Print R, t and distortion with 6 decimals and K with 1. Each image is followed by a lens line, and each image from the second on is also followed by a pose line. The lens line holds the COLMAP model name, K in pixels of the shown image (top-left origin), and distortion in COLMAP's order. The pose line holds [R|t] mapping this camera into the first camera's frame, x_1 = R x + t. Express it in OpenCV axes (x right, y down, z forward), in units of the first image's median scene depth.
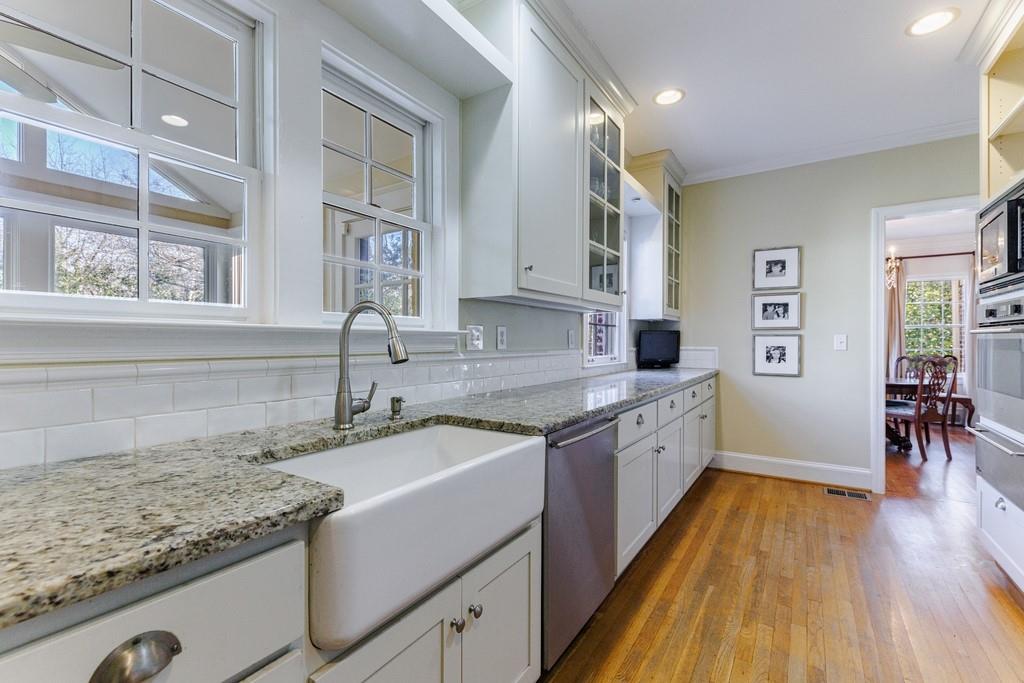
lens RADIAL K [[456.7, 0, 508.2], [0, 456.7, 344.0], [0, 0, 1]] dist [0.002531, -0.002623]
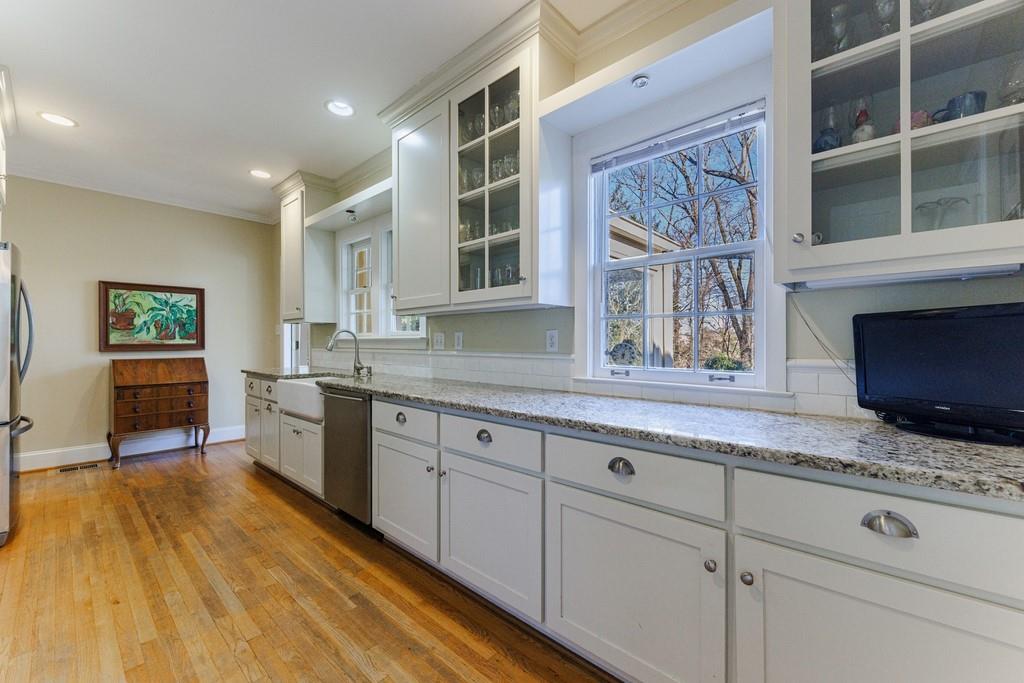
lens RADIAL K [[413.5, 0, 520.8], [0, 413.5, 342.7], [0, 0, 1]] dist [0.003852, -0.001302]
pose [[-0.157622, -0.000062, -0.987500, 1.006457], [-0.005911, 0.999982, 0.000881, -0.008805], [0.987482, 0.005976, -0.157620, 1.203623]]
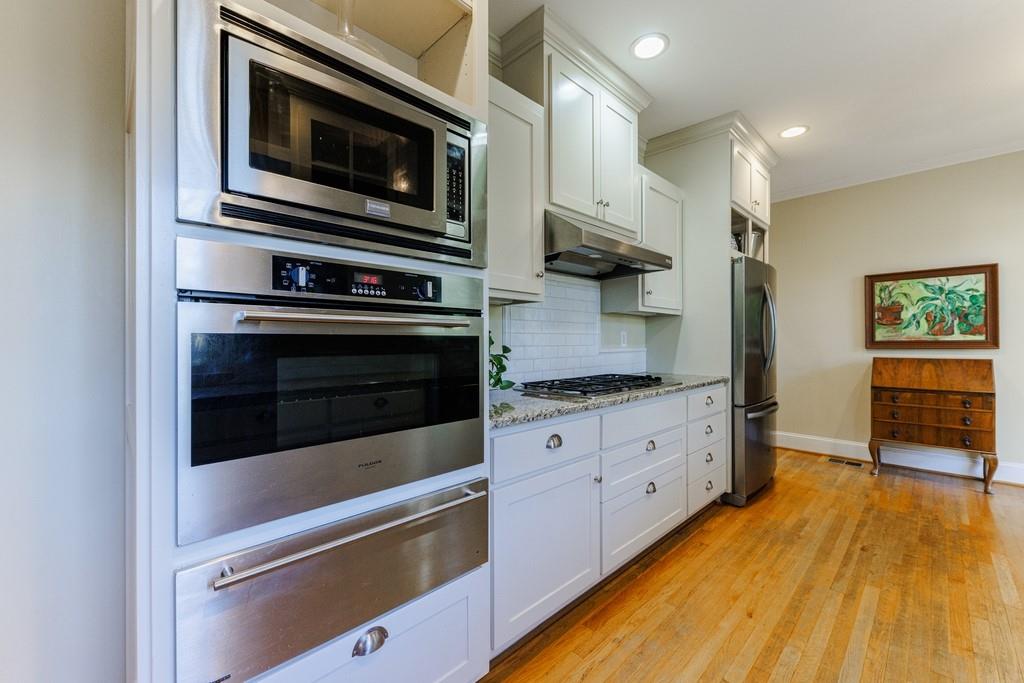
lens RADIAL K [[413.5, 0, 521.5], [0, 413.5, 339.4], [0, 0, 1]] dist [0.003852, -0.001302]
pose [[-0.976736, 0.002876, 0.214428, 0.633163], [0.003384, 0.999992, 0.002002, -0.005328], [-0.214421, 0.002681, -0.976738, 1.139994]]
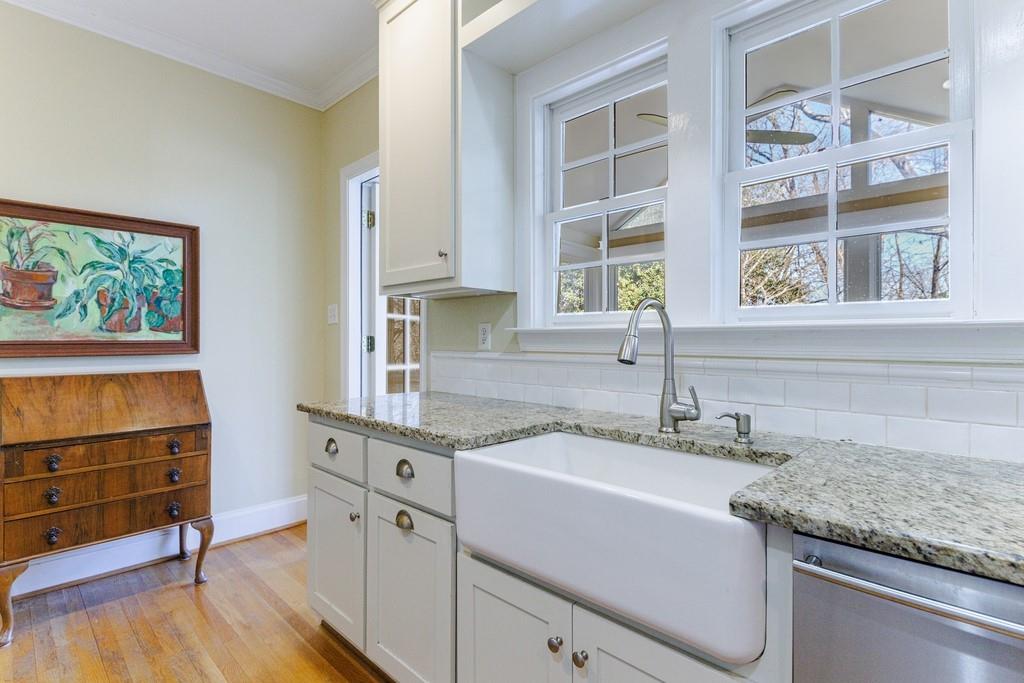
lens RADIAL K [[492.3, 0, 512.1], [0, 492.3, 338.5], [0, 0, 1]] dist [0.003725, -0.002056]
pose [[-0.194498, -0.002754, -0.980899, 0.361507], [-0.007843, 0.999968, -0.001252, -0.003422], [0.980872, 0.007449, -0.194513, 0.444071]]
